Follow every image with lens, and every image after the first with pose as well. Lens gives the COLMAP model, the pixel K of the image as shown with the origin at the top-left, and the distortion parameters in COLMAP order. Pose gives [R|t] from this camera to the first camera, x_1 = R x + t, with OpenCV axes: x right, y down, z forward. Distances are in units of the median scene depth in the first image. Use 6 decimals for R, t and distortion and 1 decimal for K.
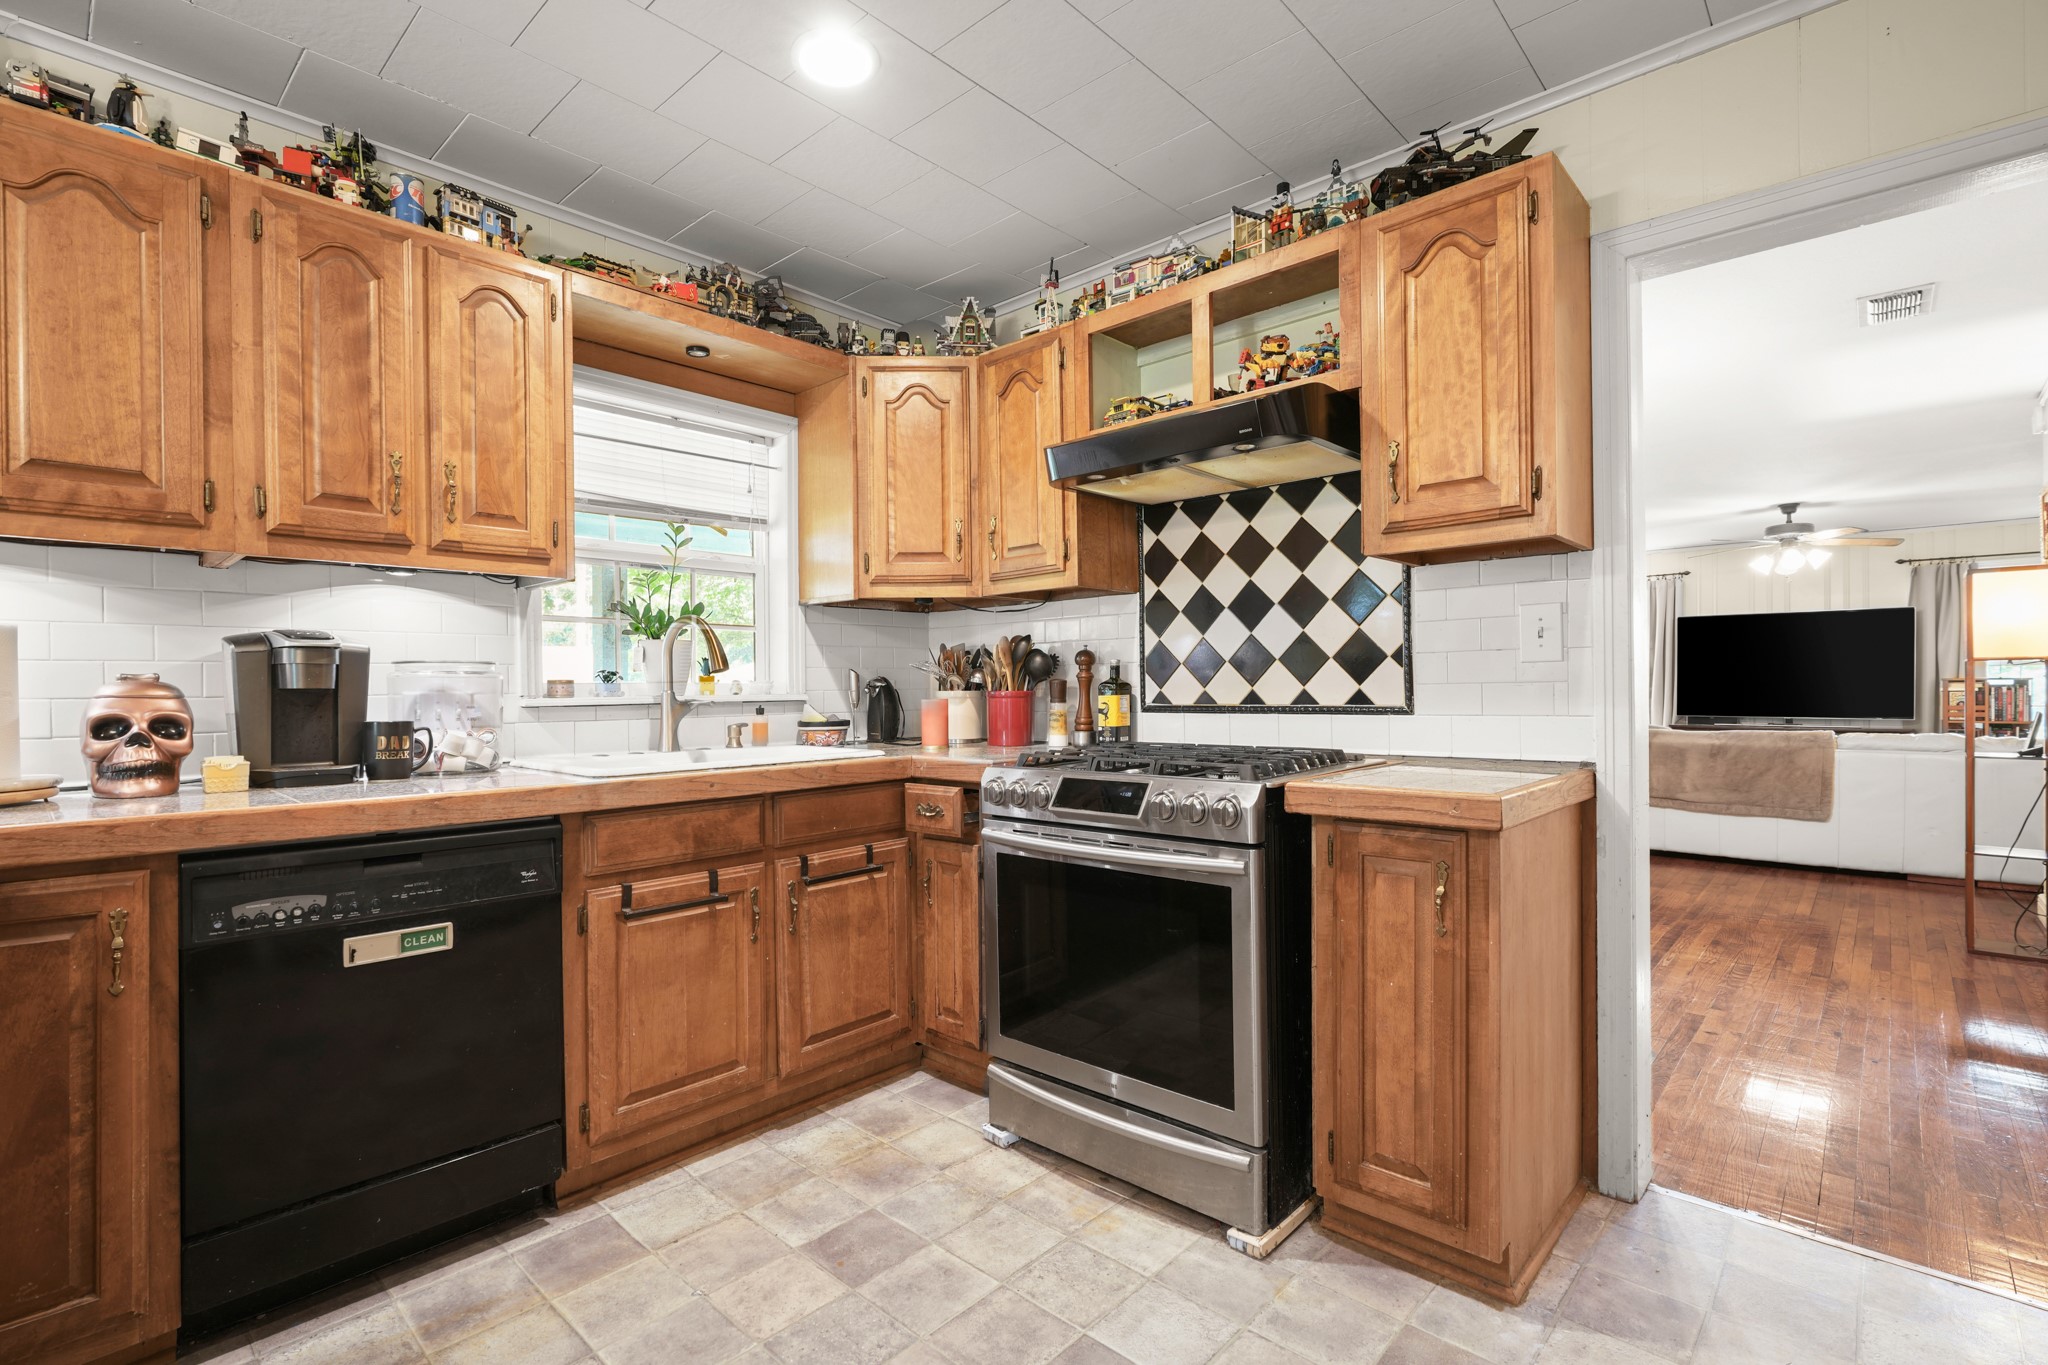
lens RADIAL K [[939.1, 0, 1024.2], [0, 939.1, 692.7], [0, 0, 1]] dist [-0.003482, -0.000811]
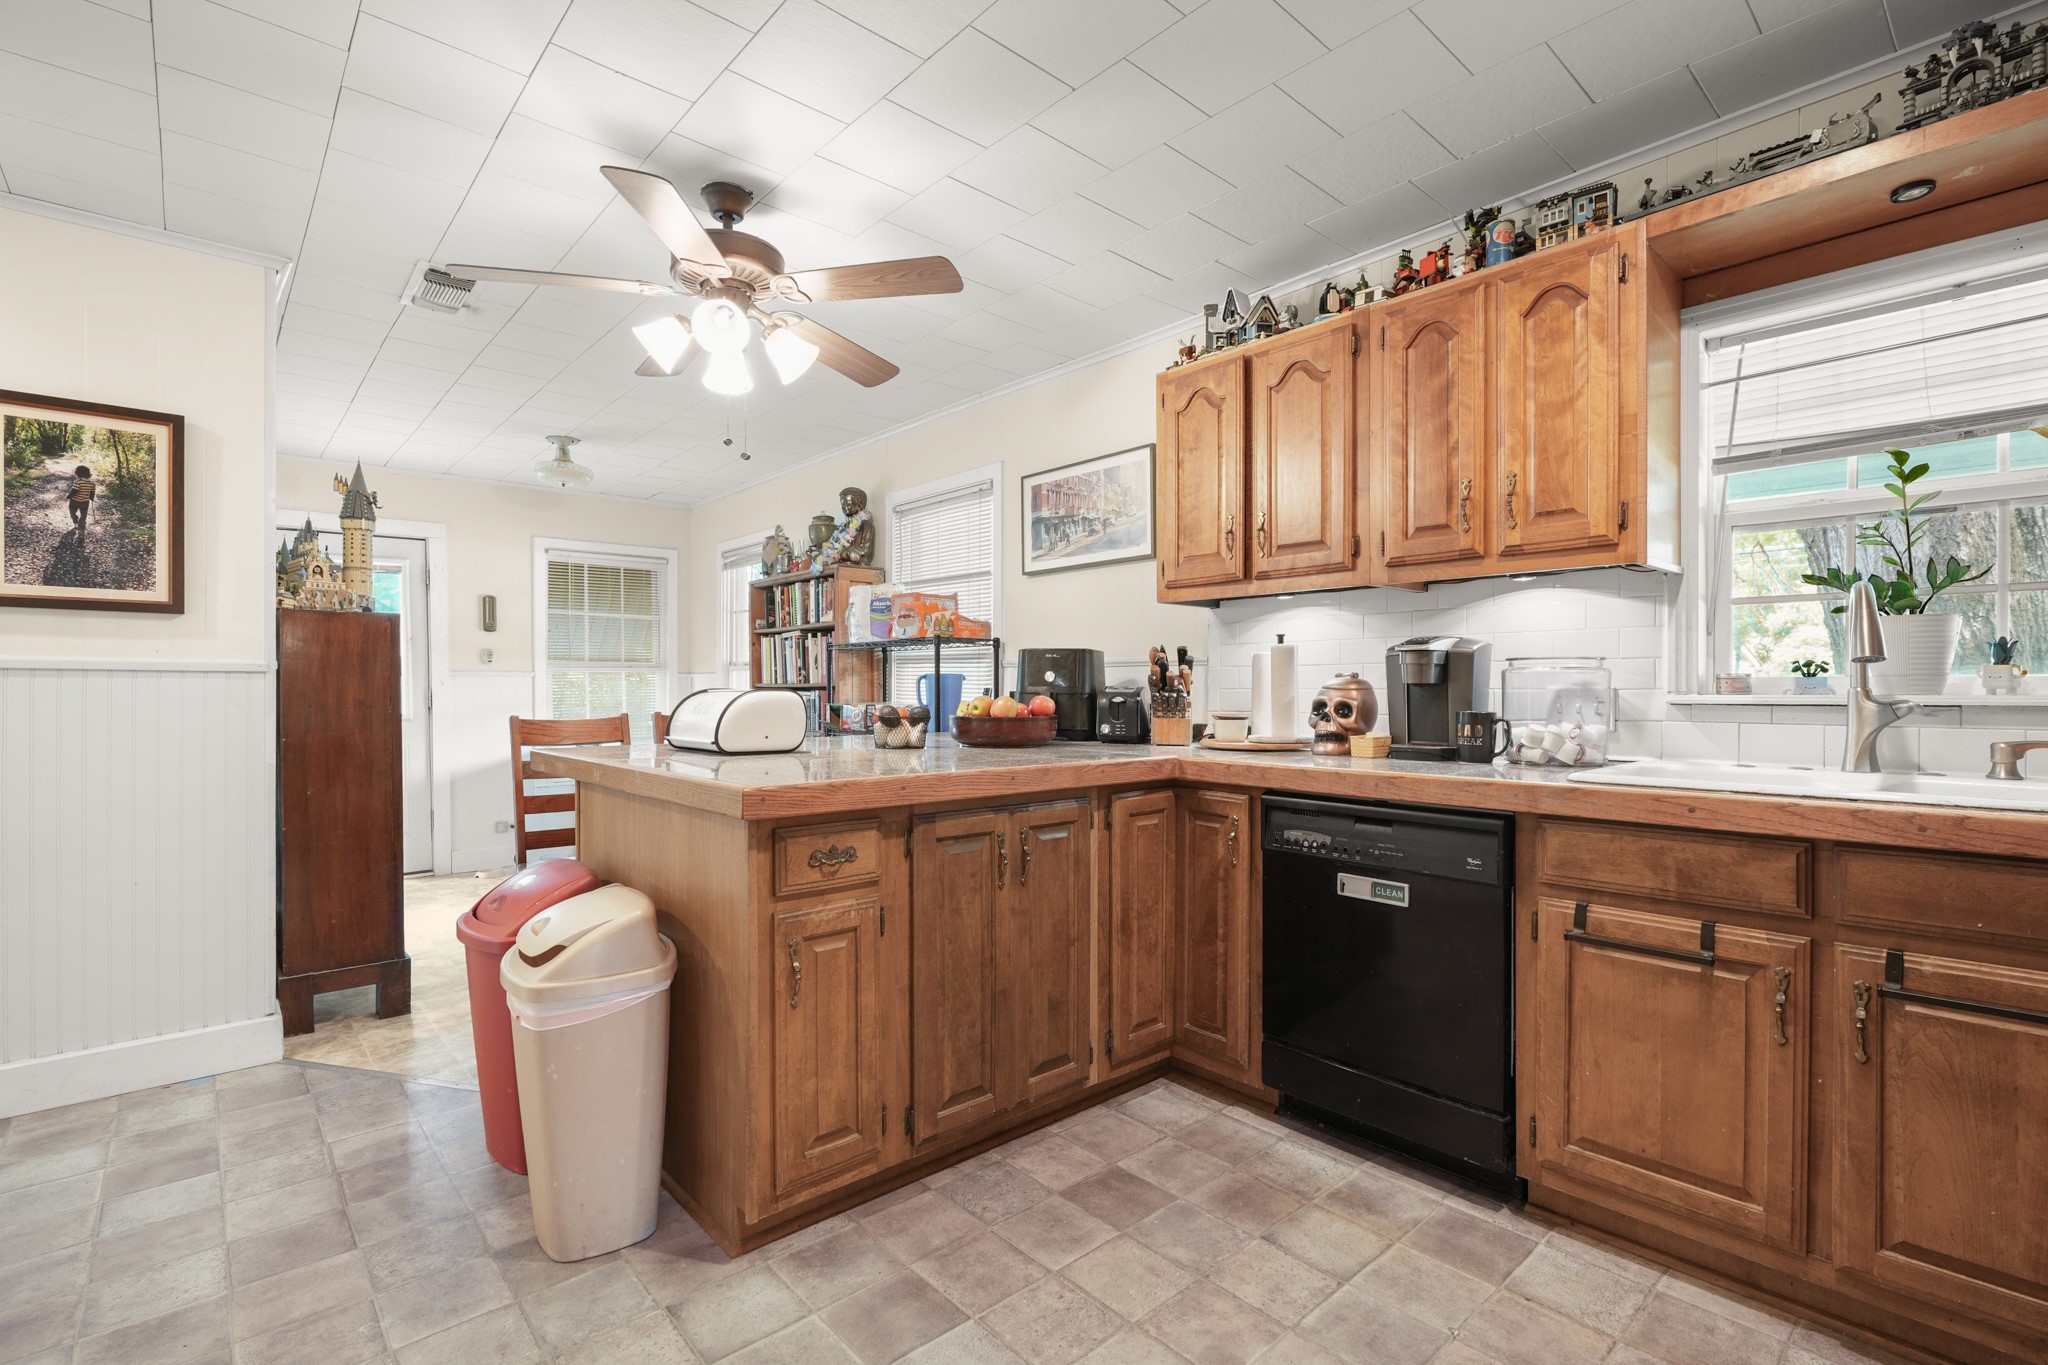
lens RADIAL K [[939.1, 0, 1027.0], [0, 939.1, 694.6], [0, 0, 1]] dist [-0.003482, -0.000811]
pose [[-0.089940, 0.016963, -0.995803, 0.477757], [-0.004288, 0.999839, 0.017419, -0.007858], [0.995938, 0.005837, -0.089853, 0.512593]]
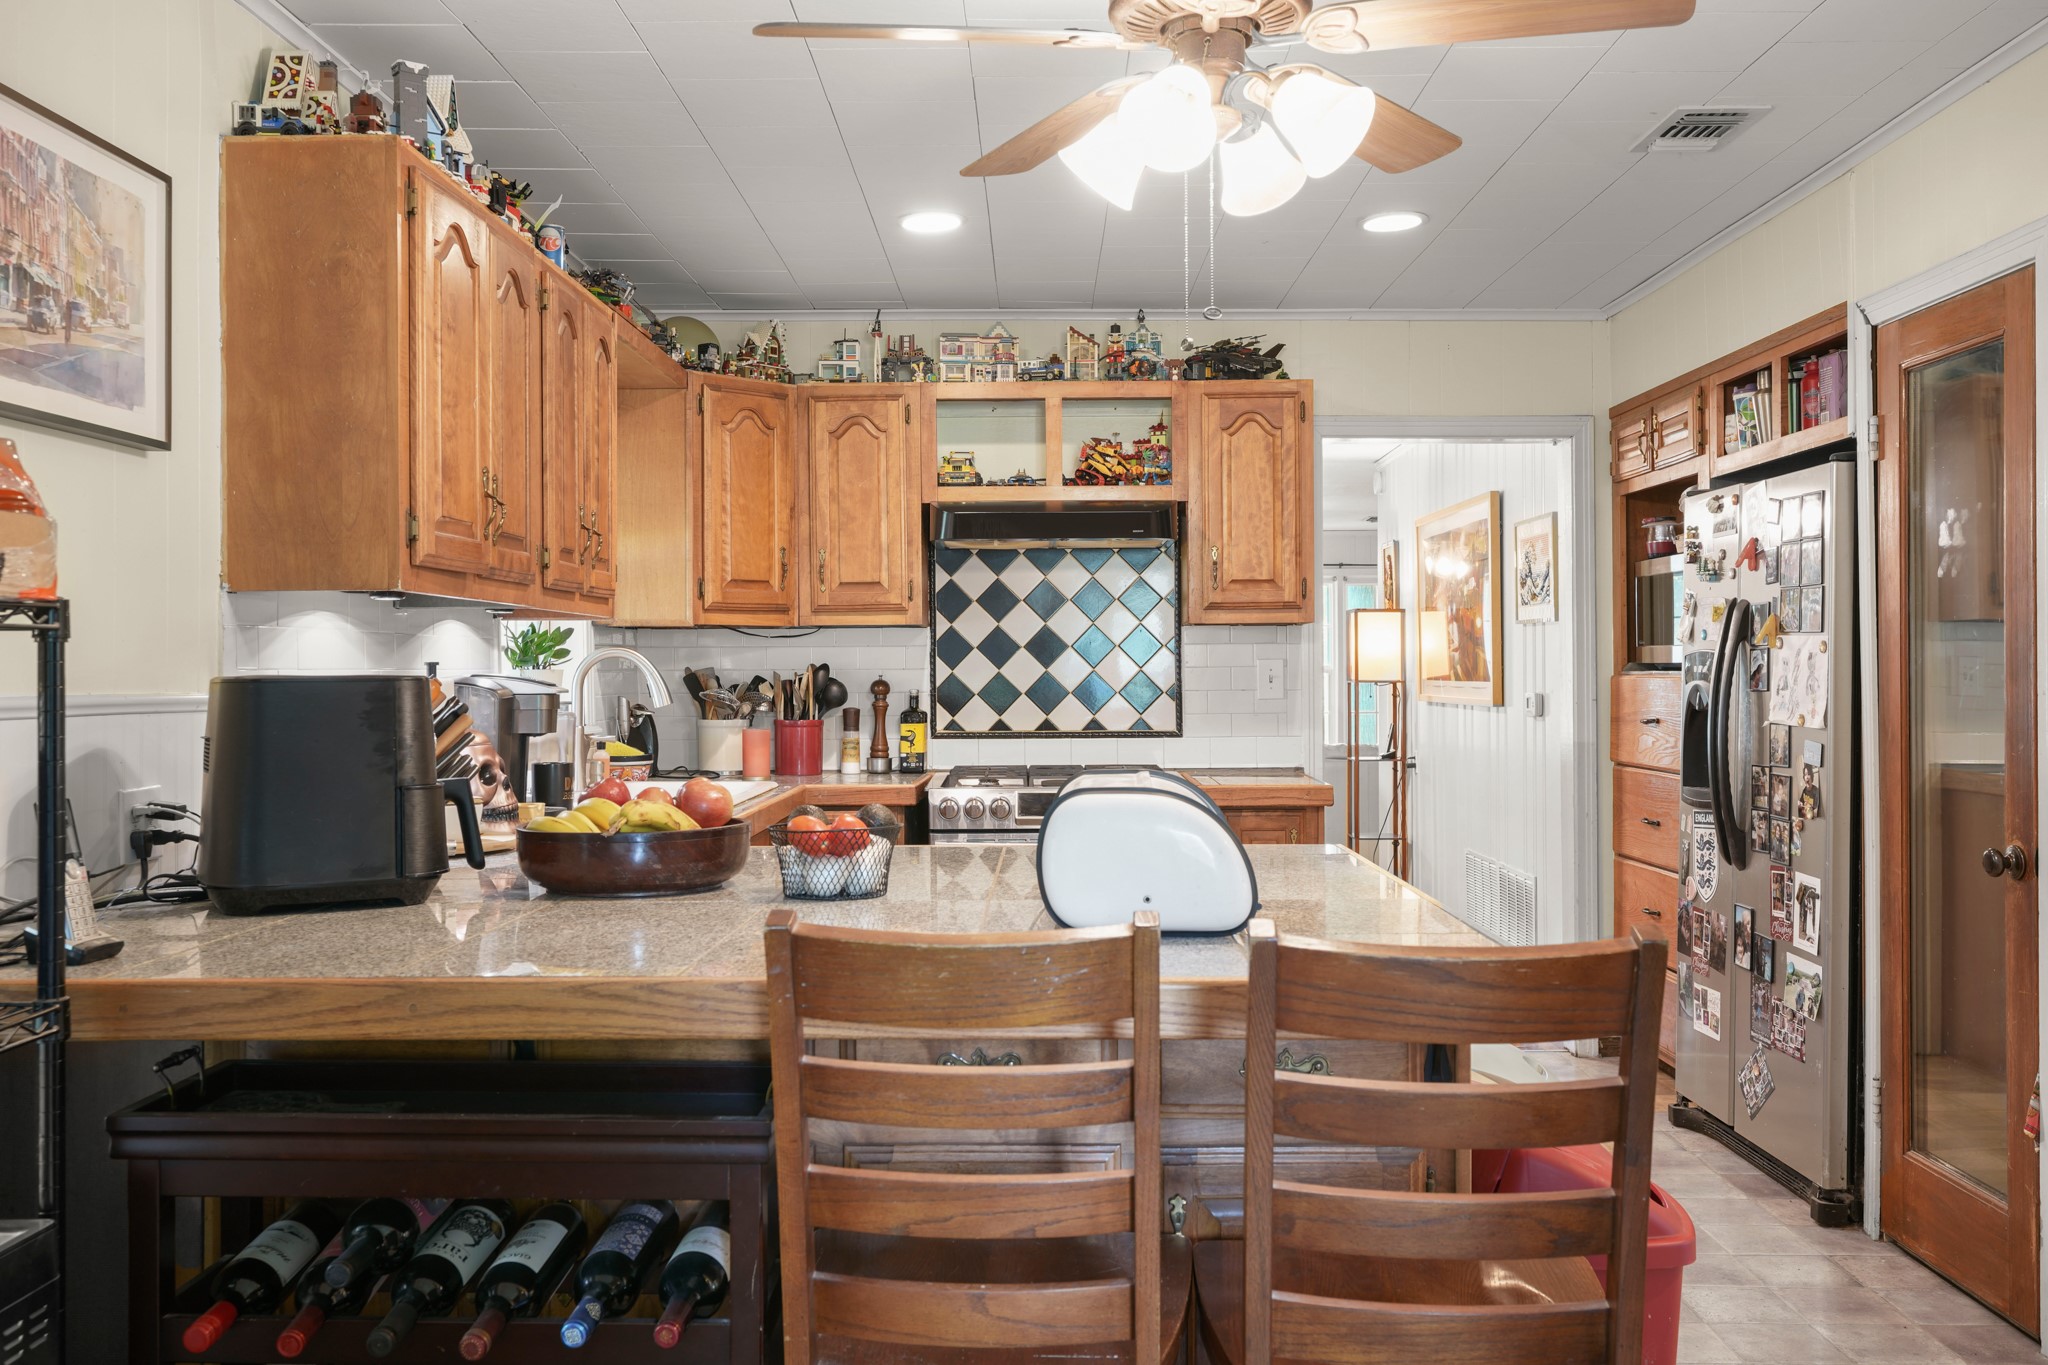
lens RADIAL K [[1707.7, 0, 1024.8], [0, 1707.7, 677.3], [0, 0, 1]] dist [-0.009674, -0.000677]
pose [[0.740009, 0.004698, 0.672581, -1.597384], [0.001164, 0.999965, -0.008265, -0.048036], [-0.672596, 0.006899, 0.739978, -0.741282]]
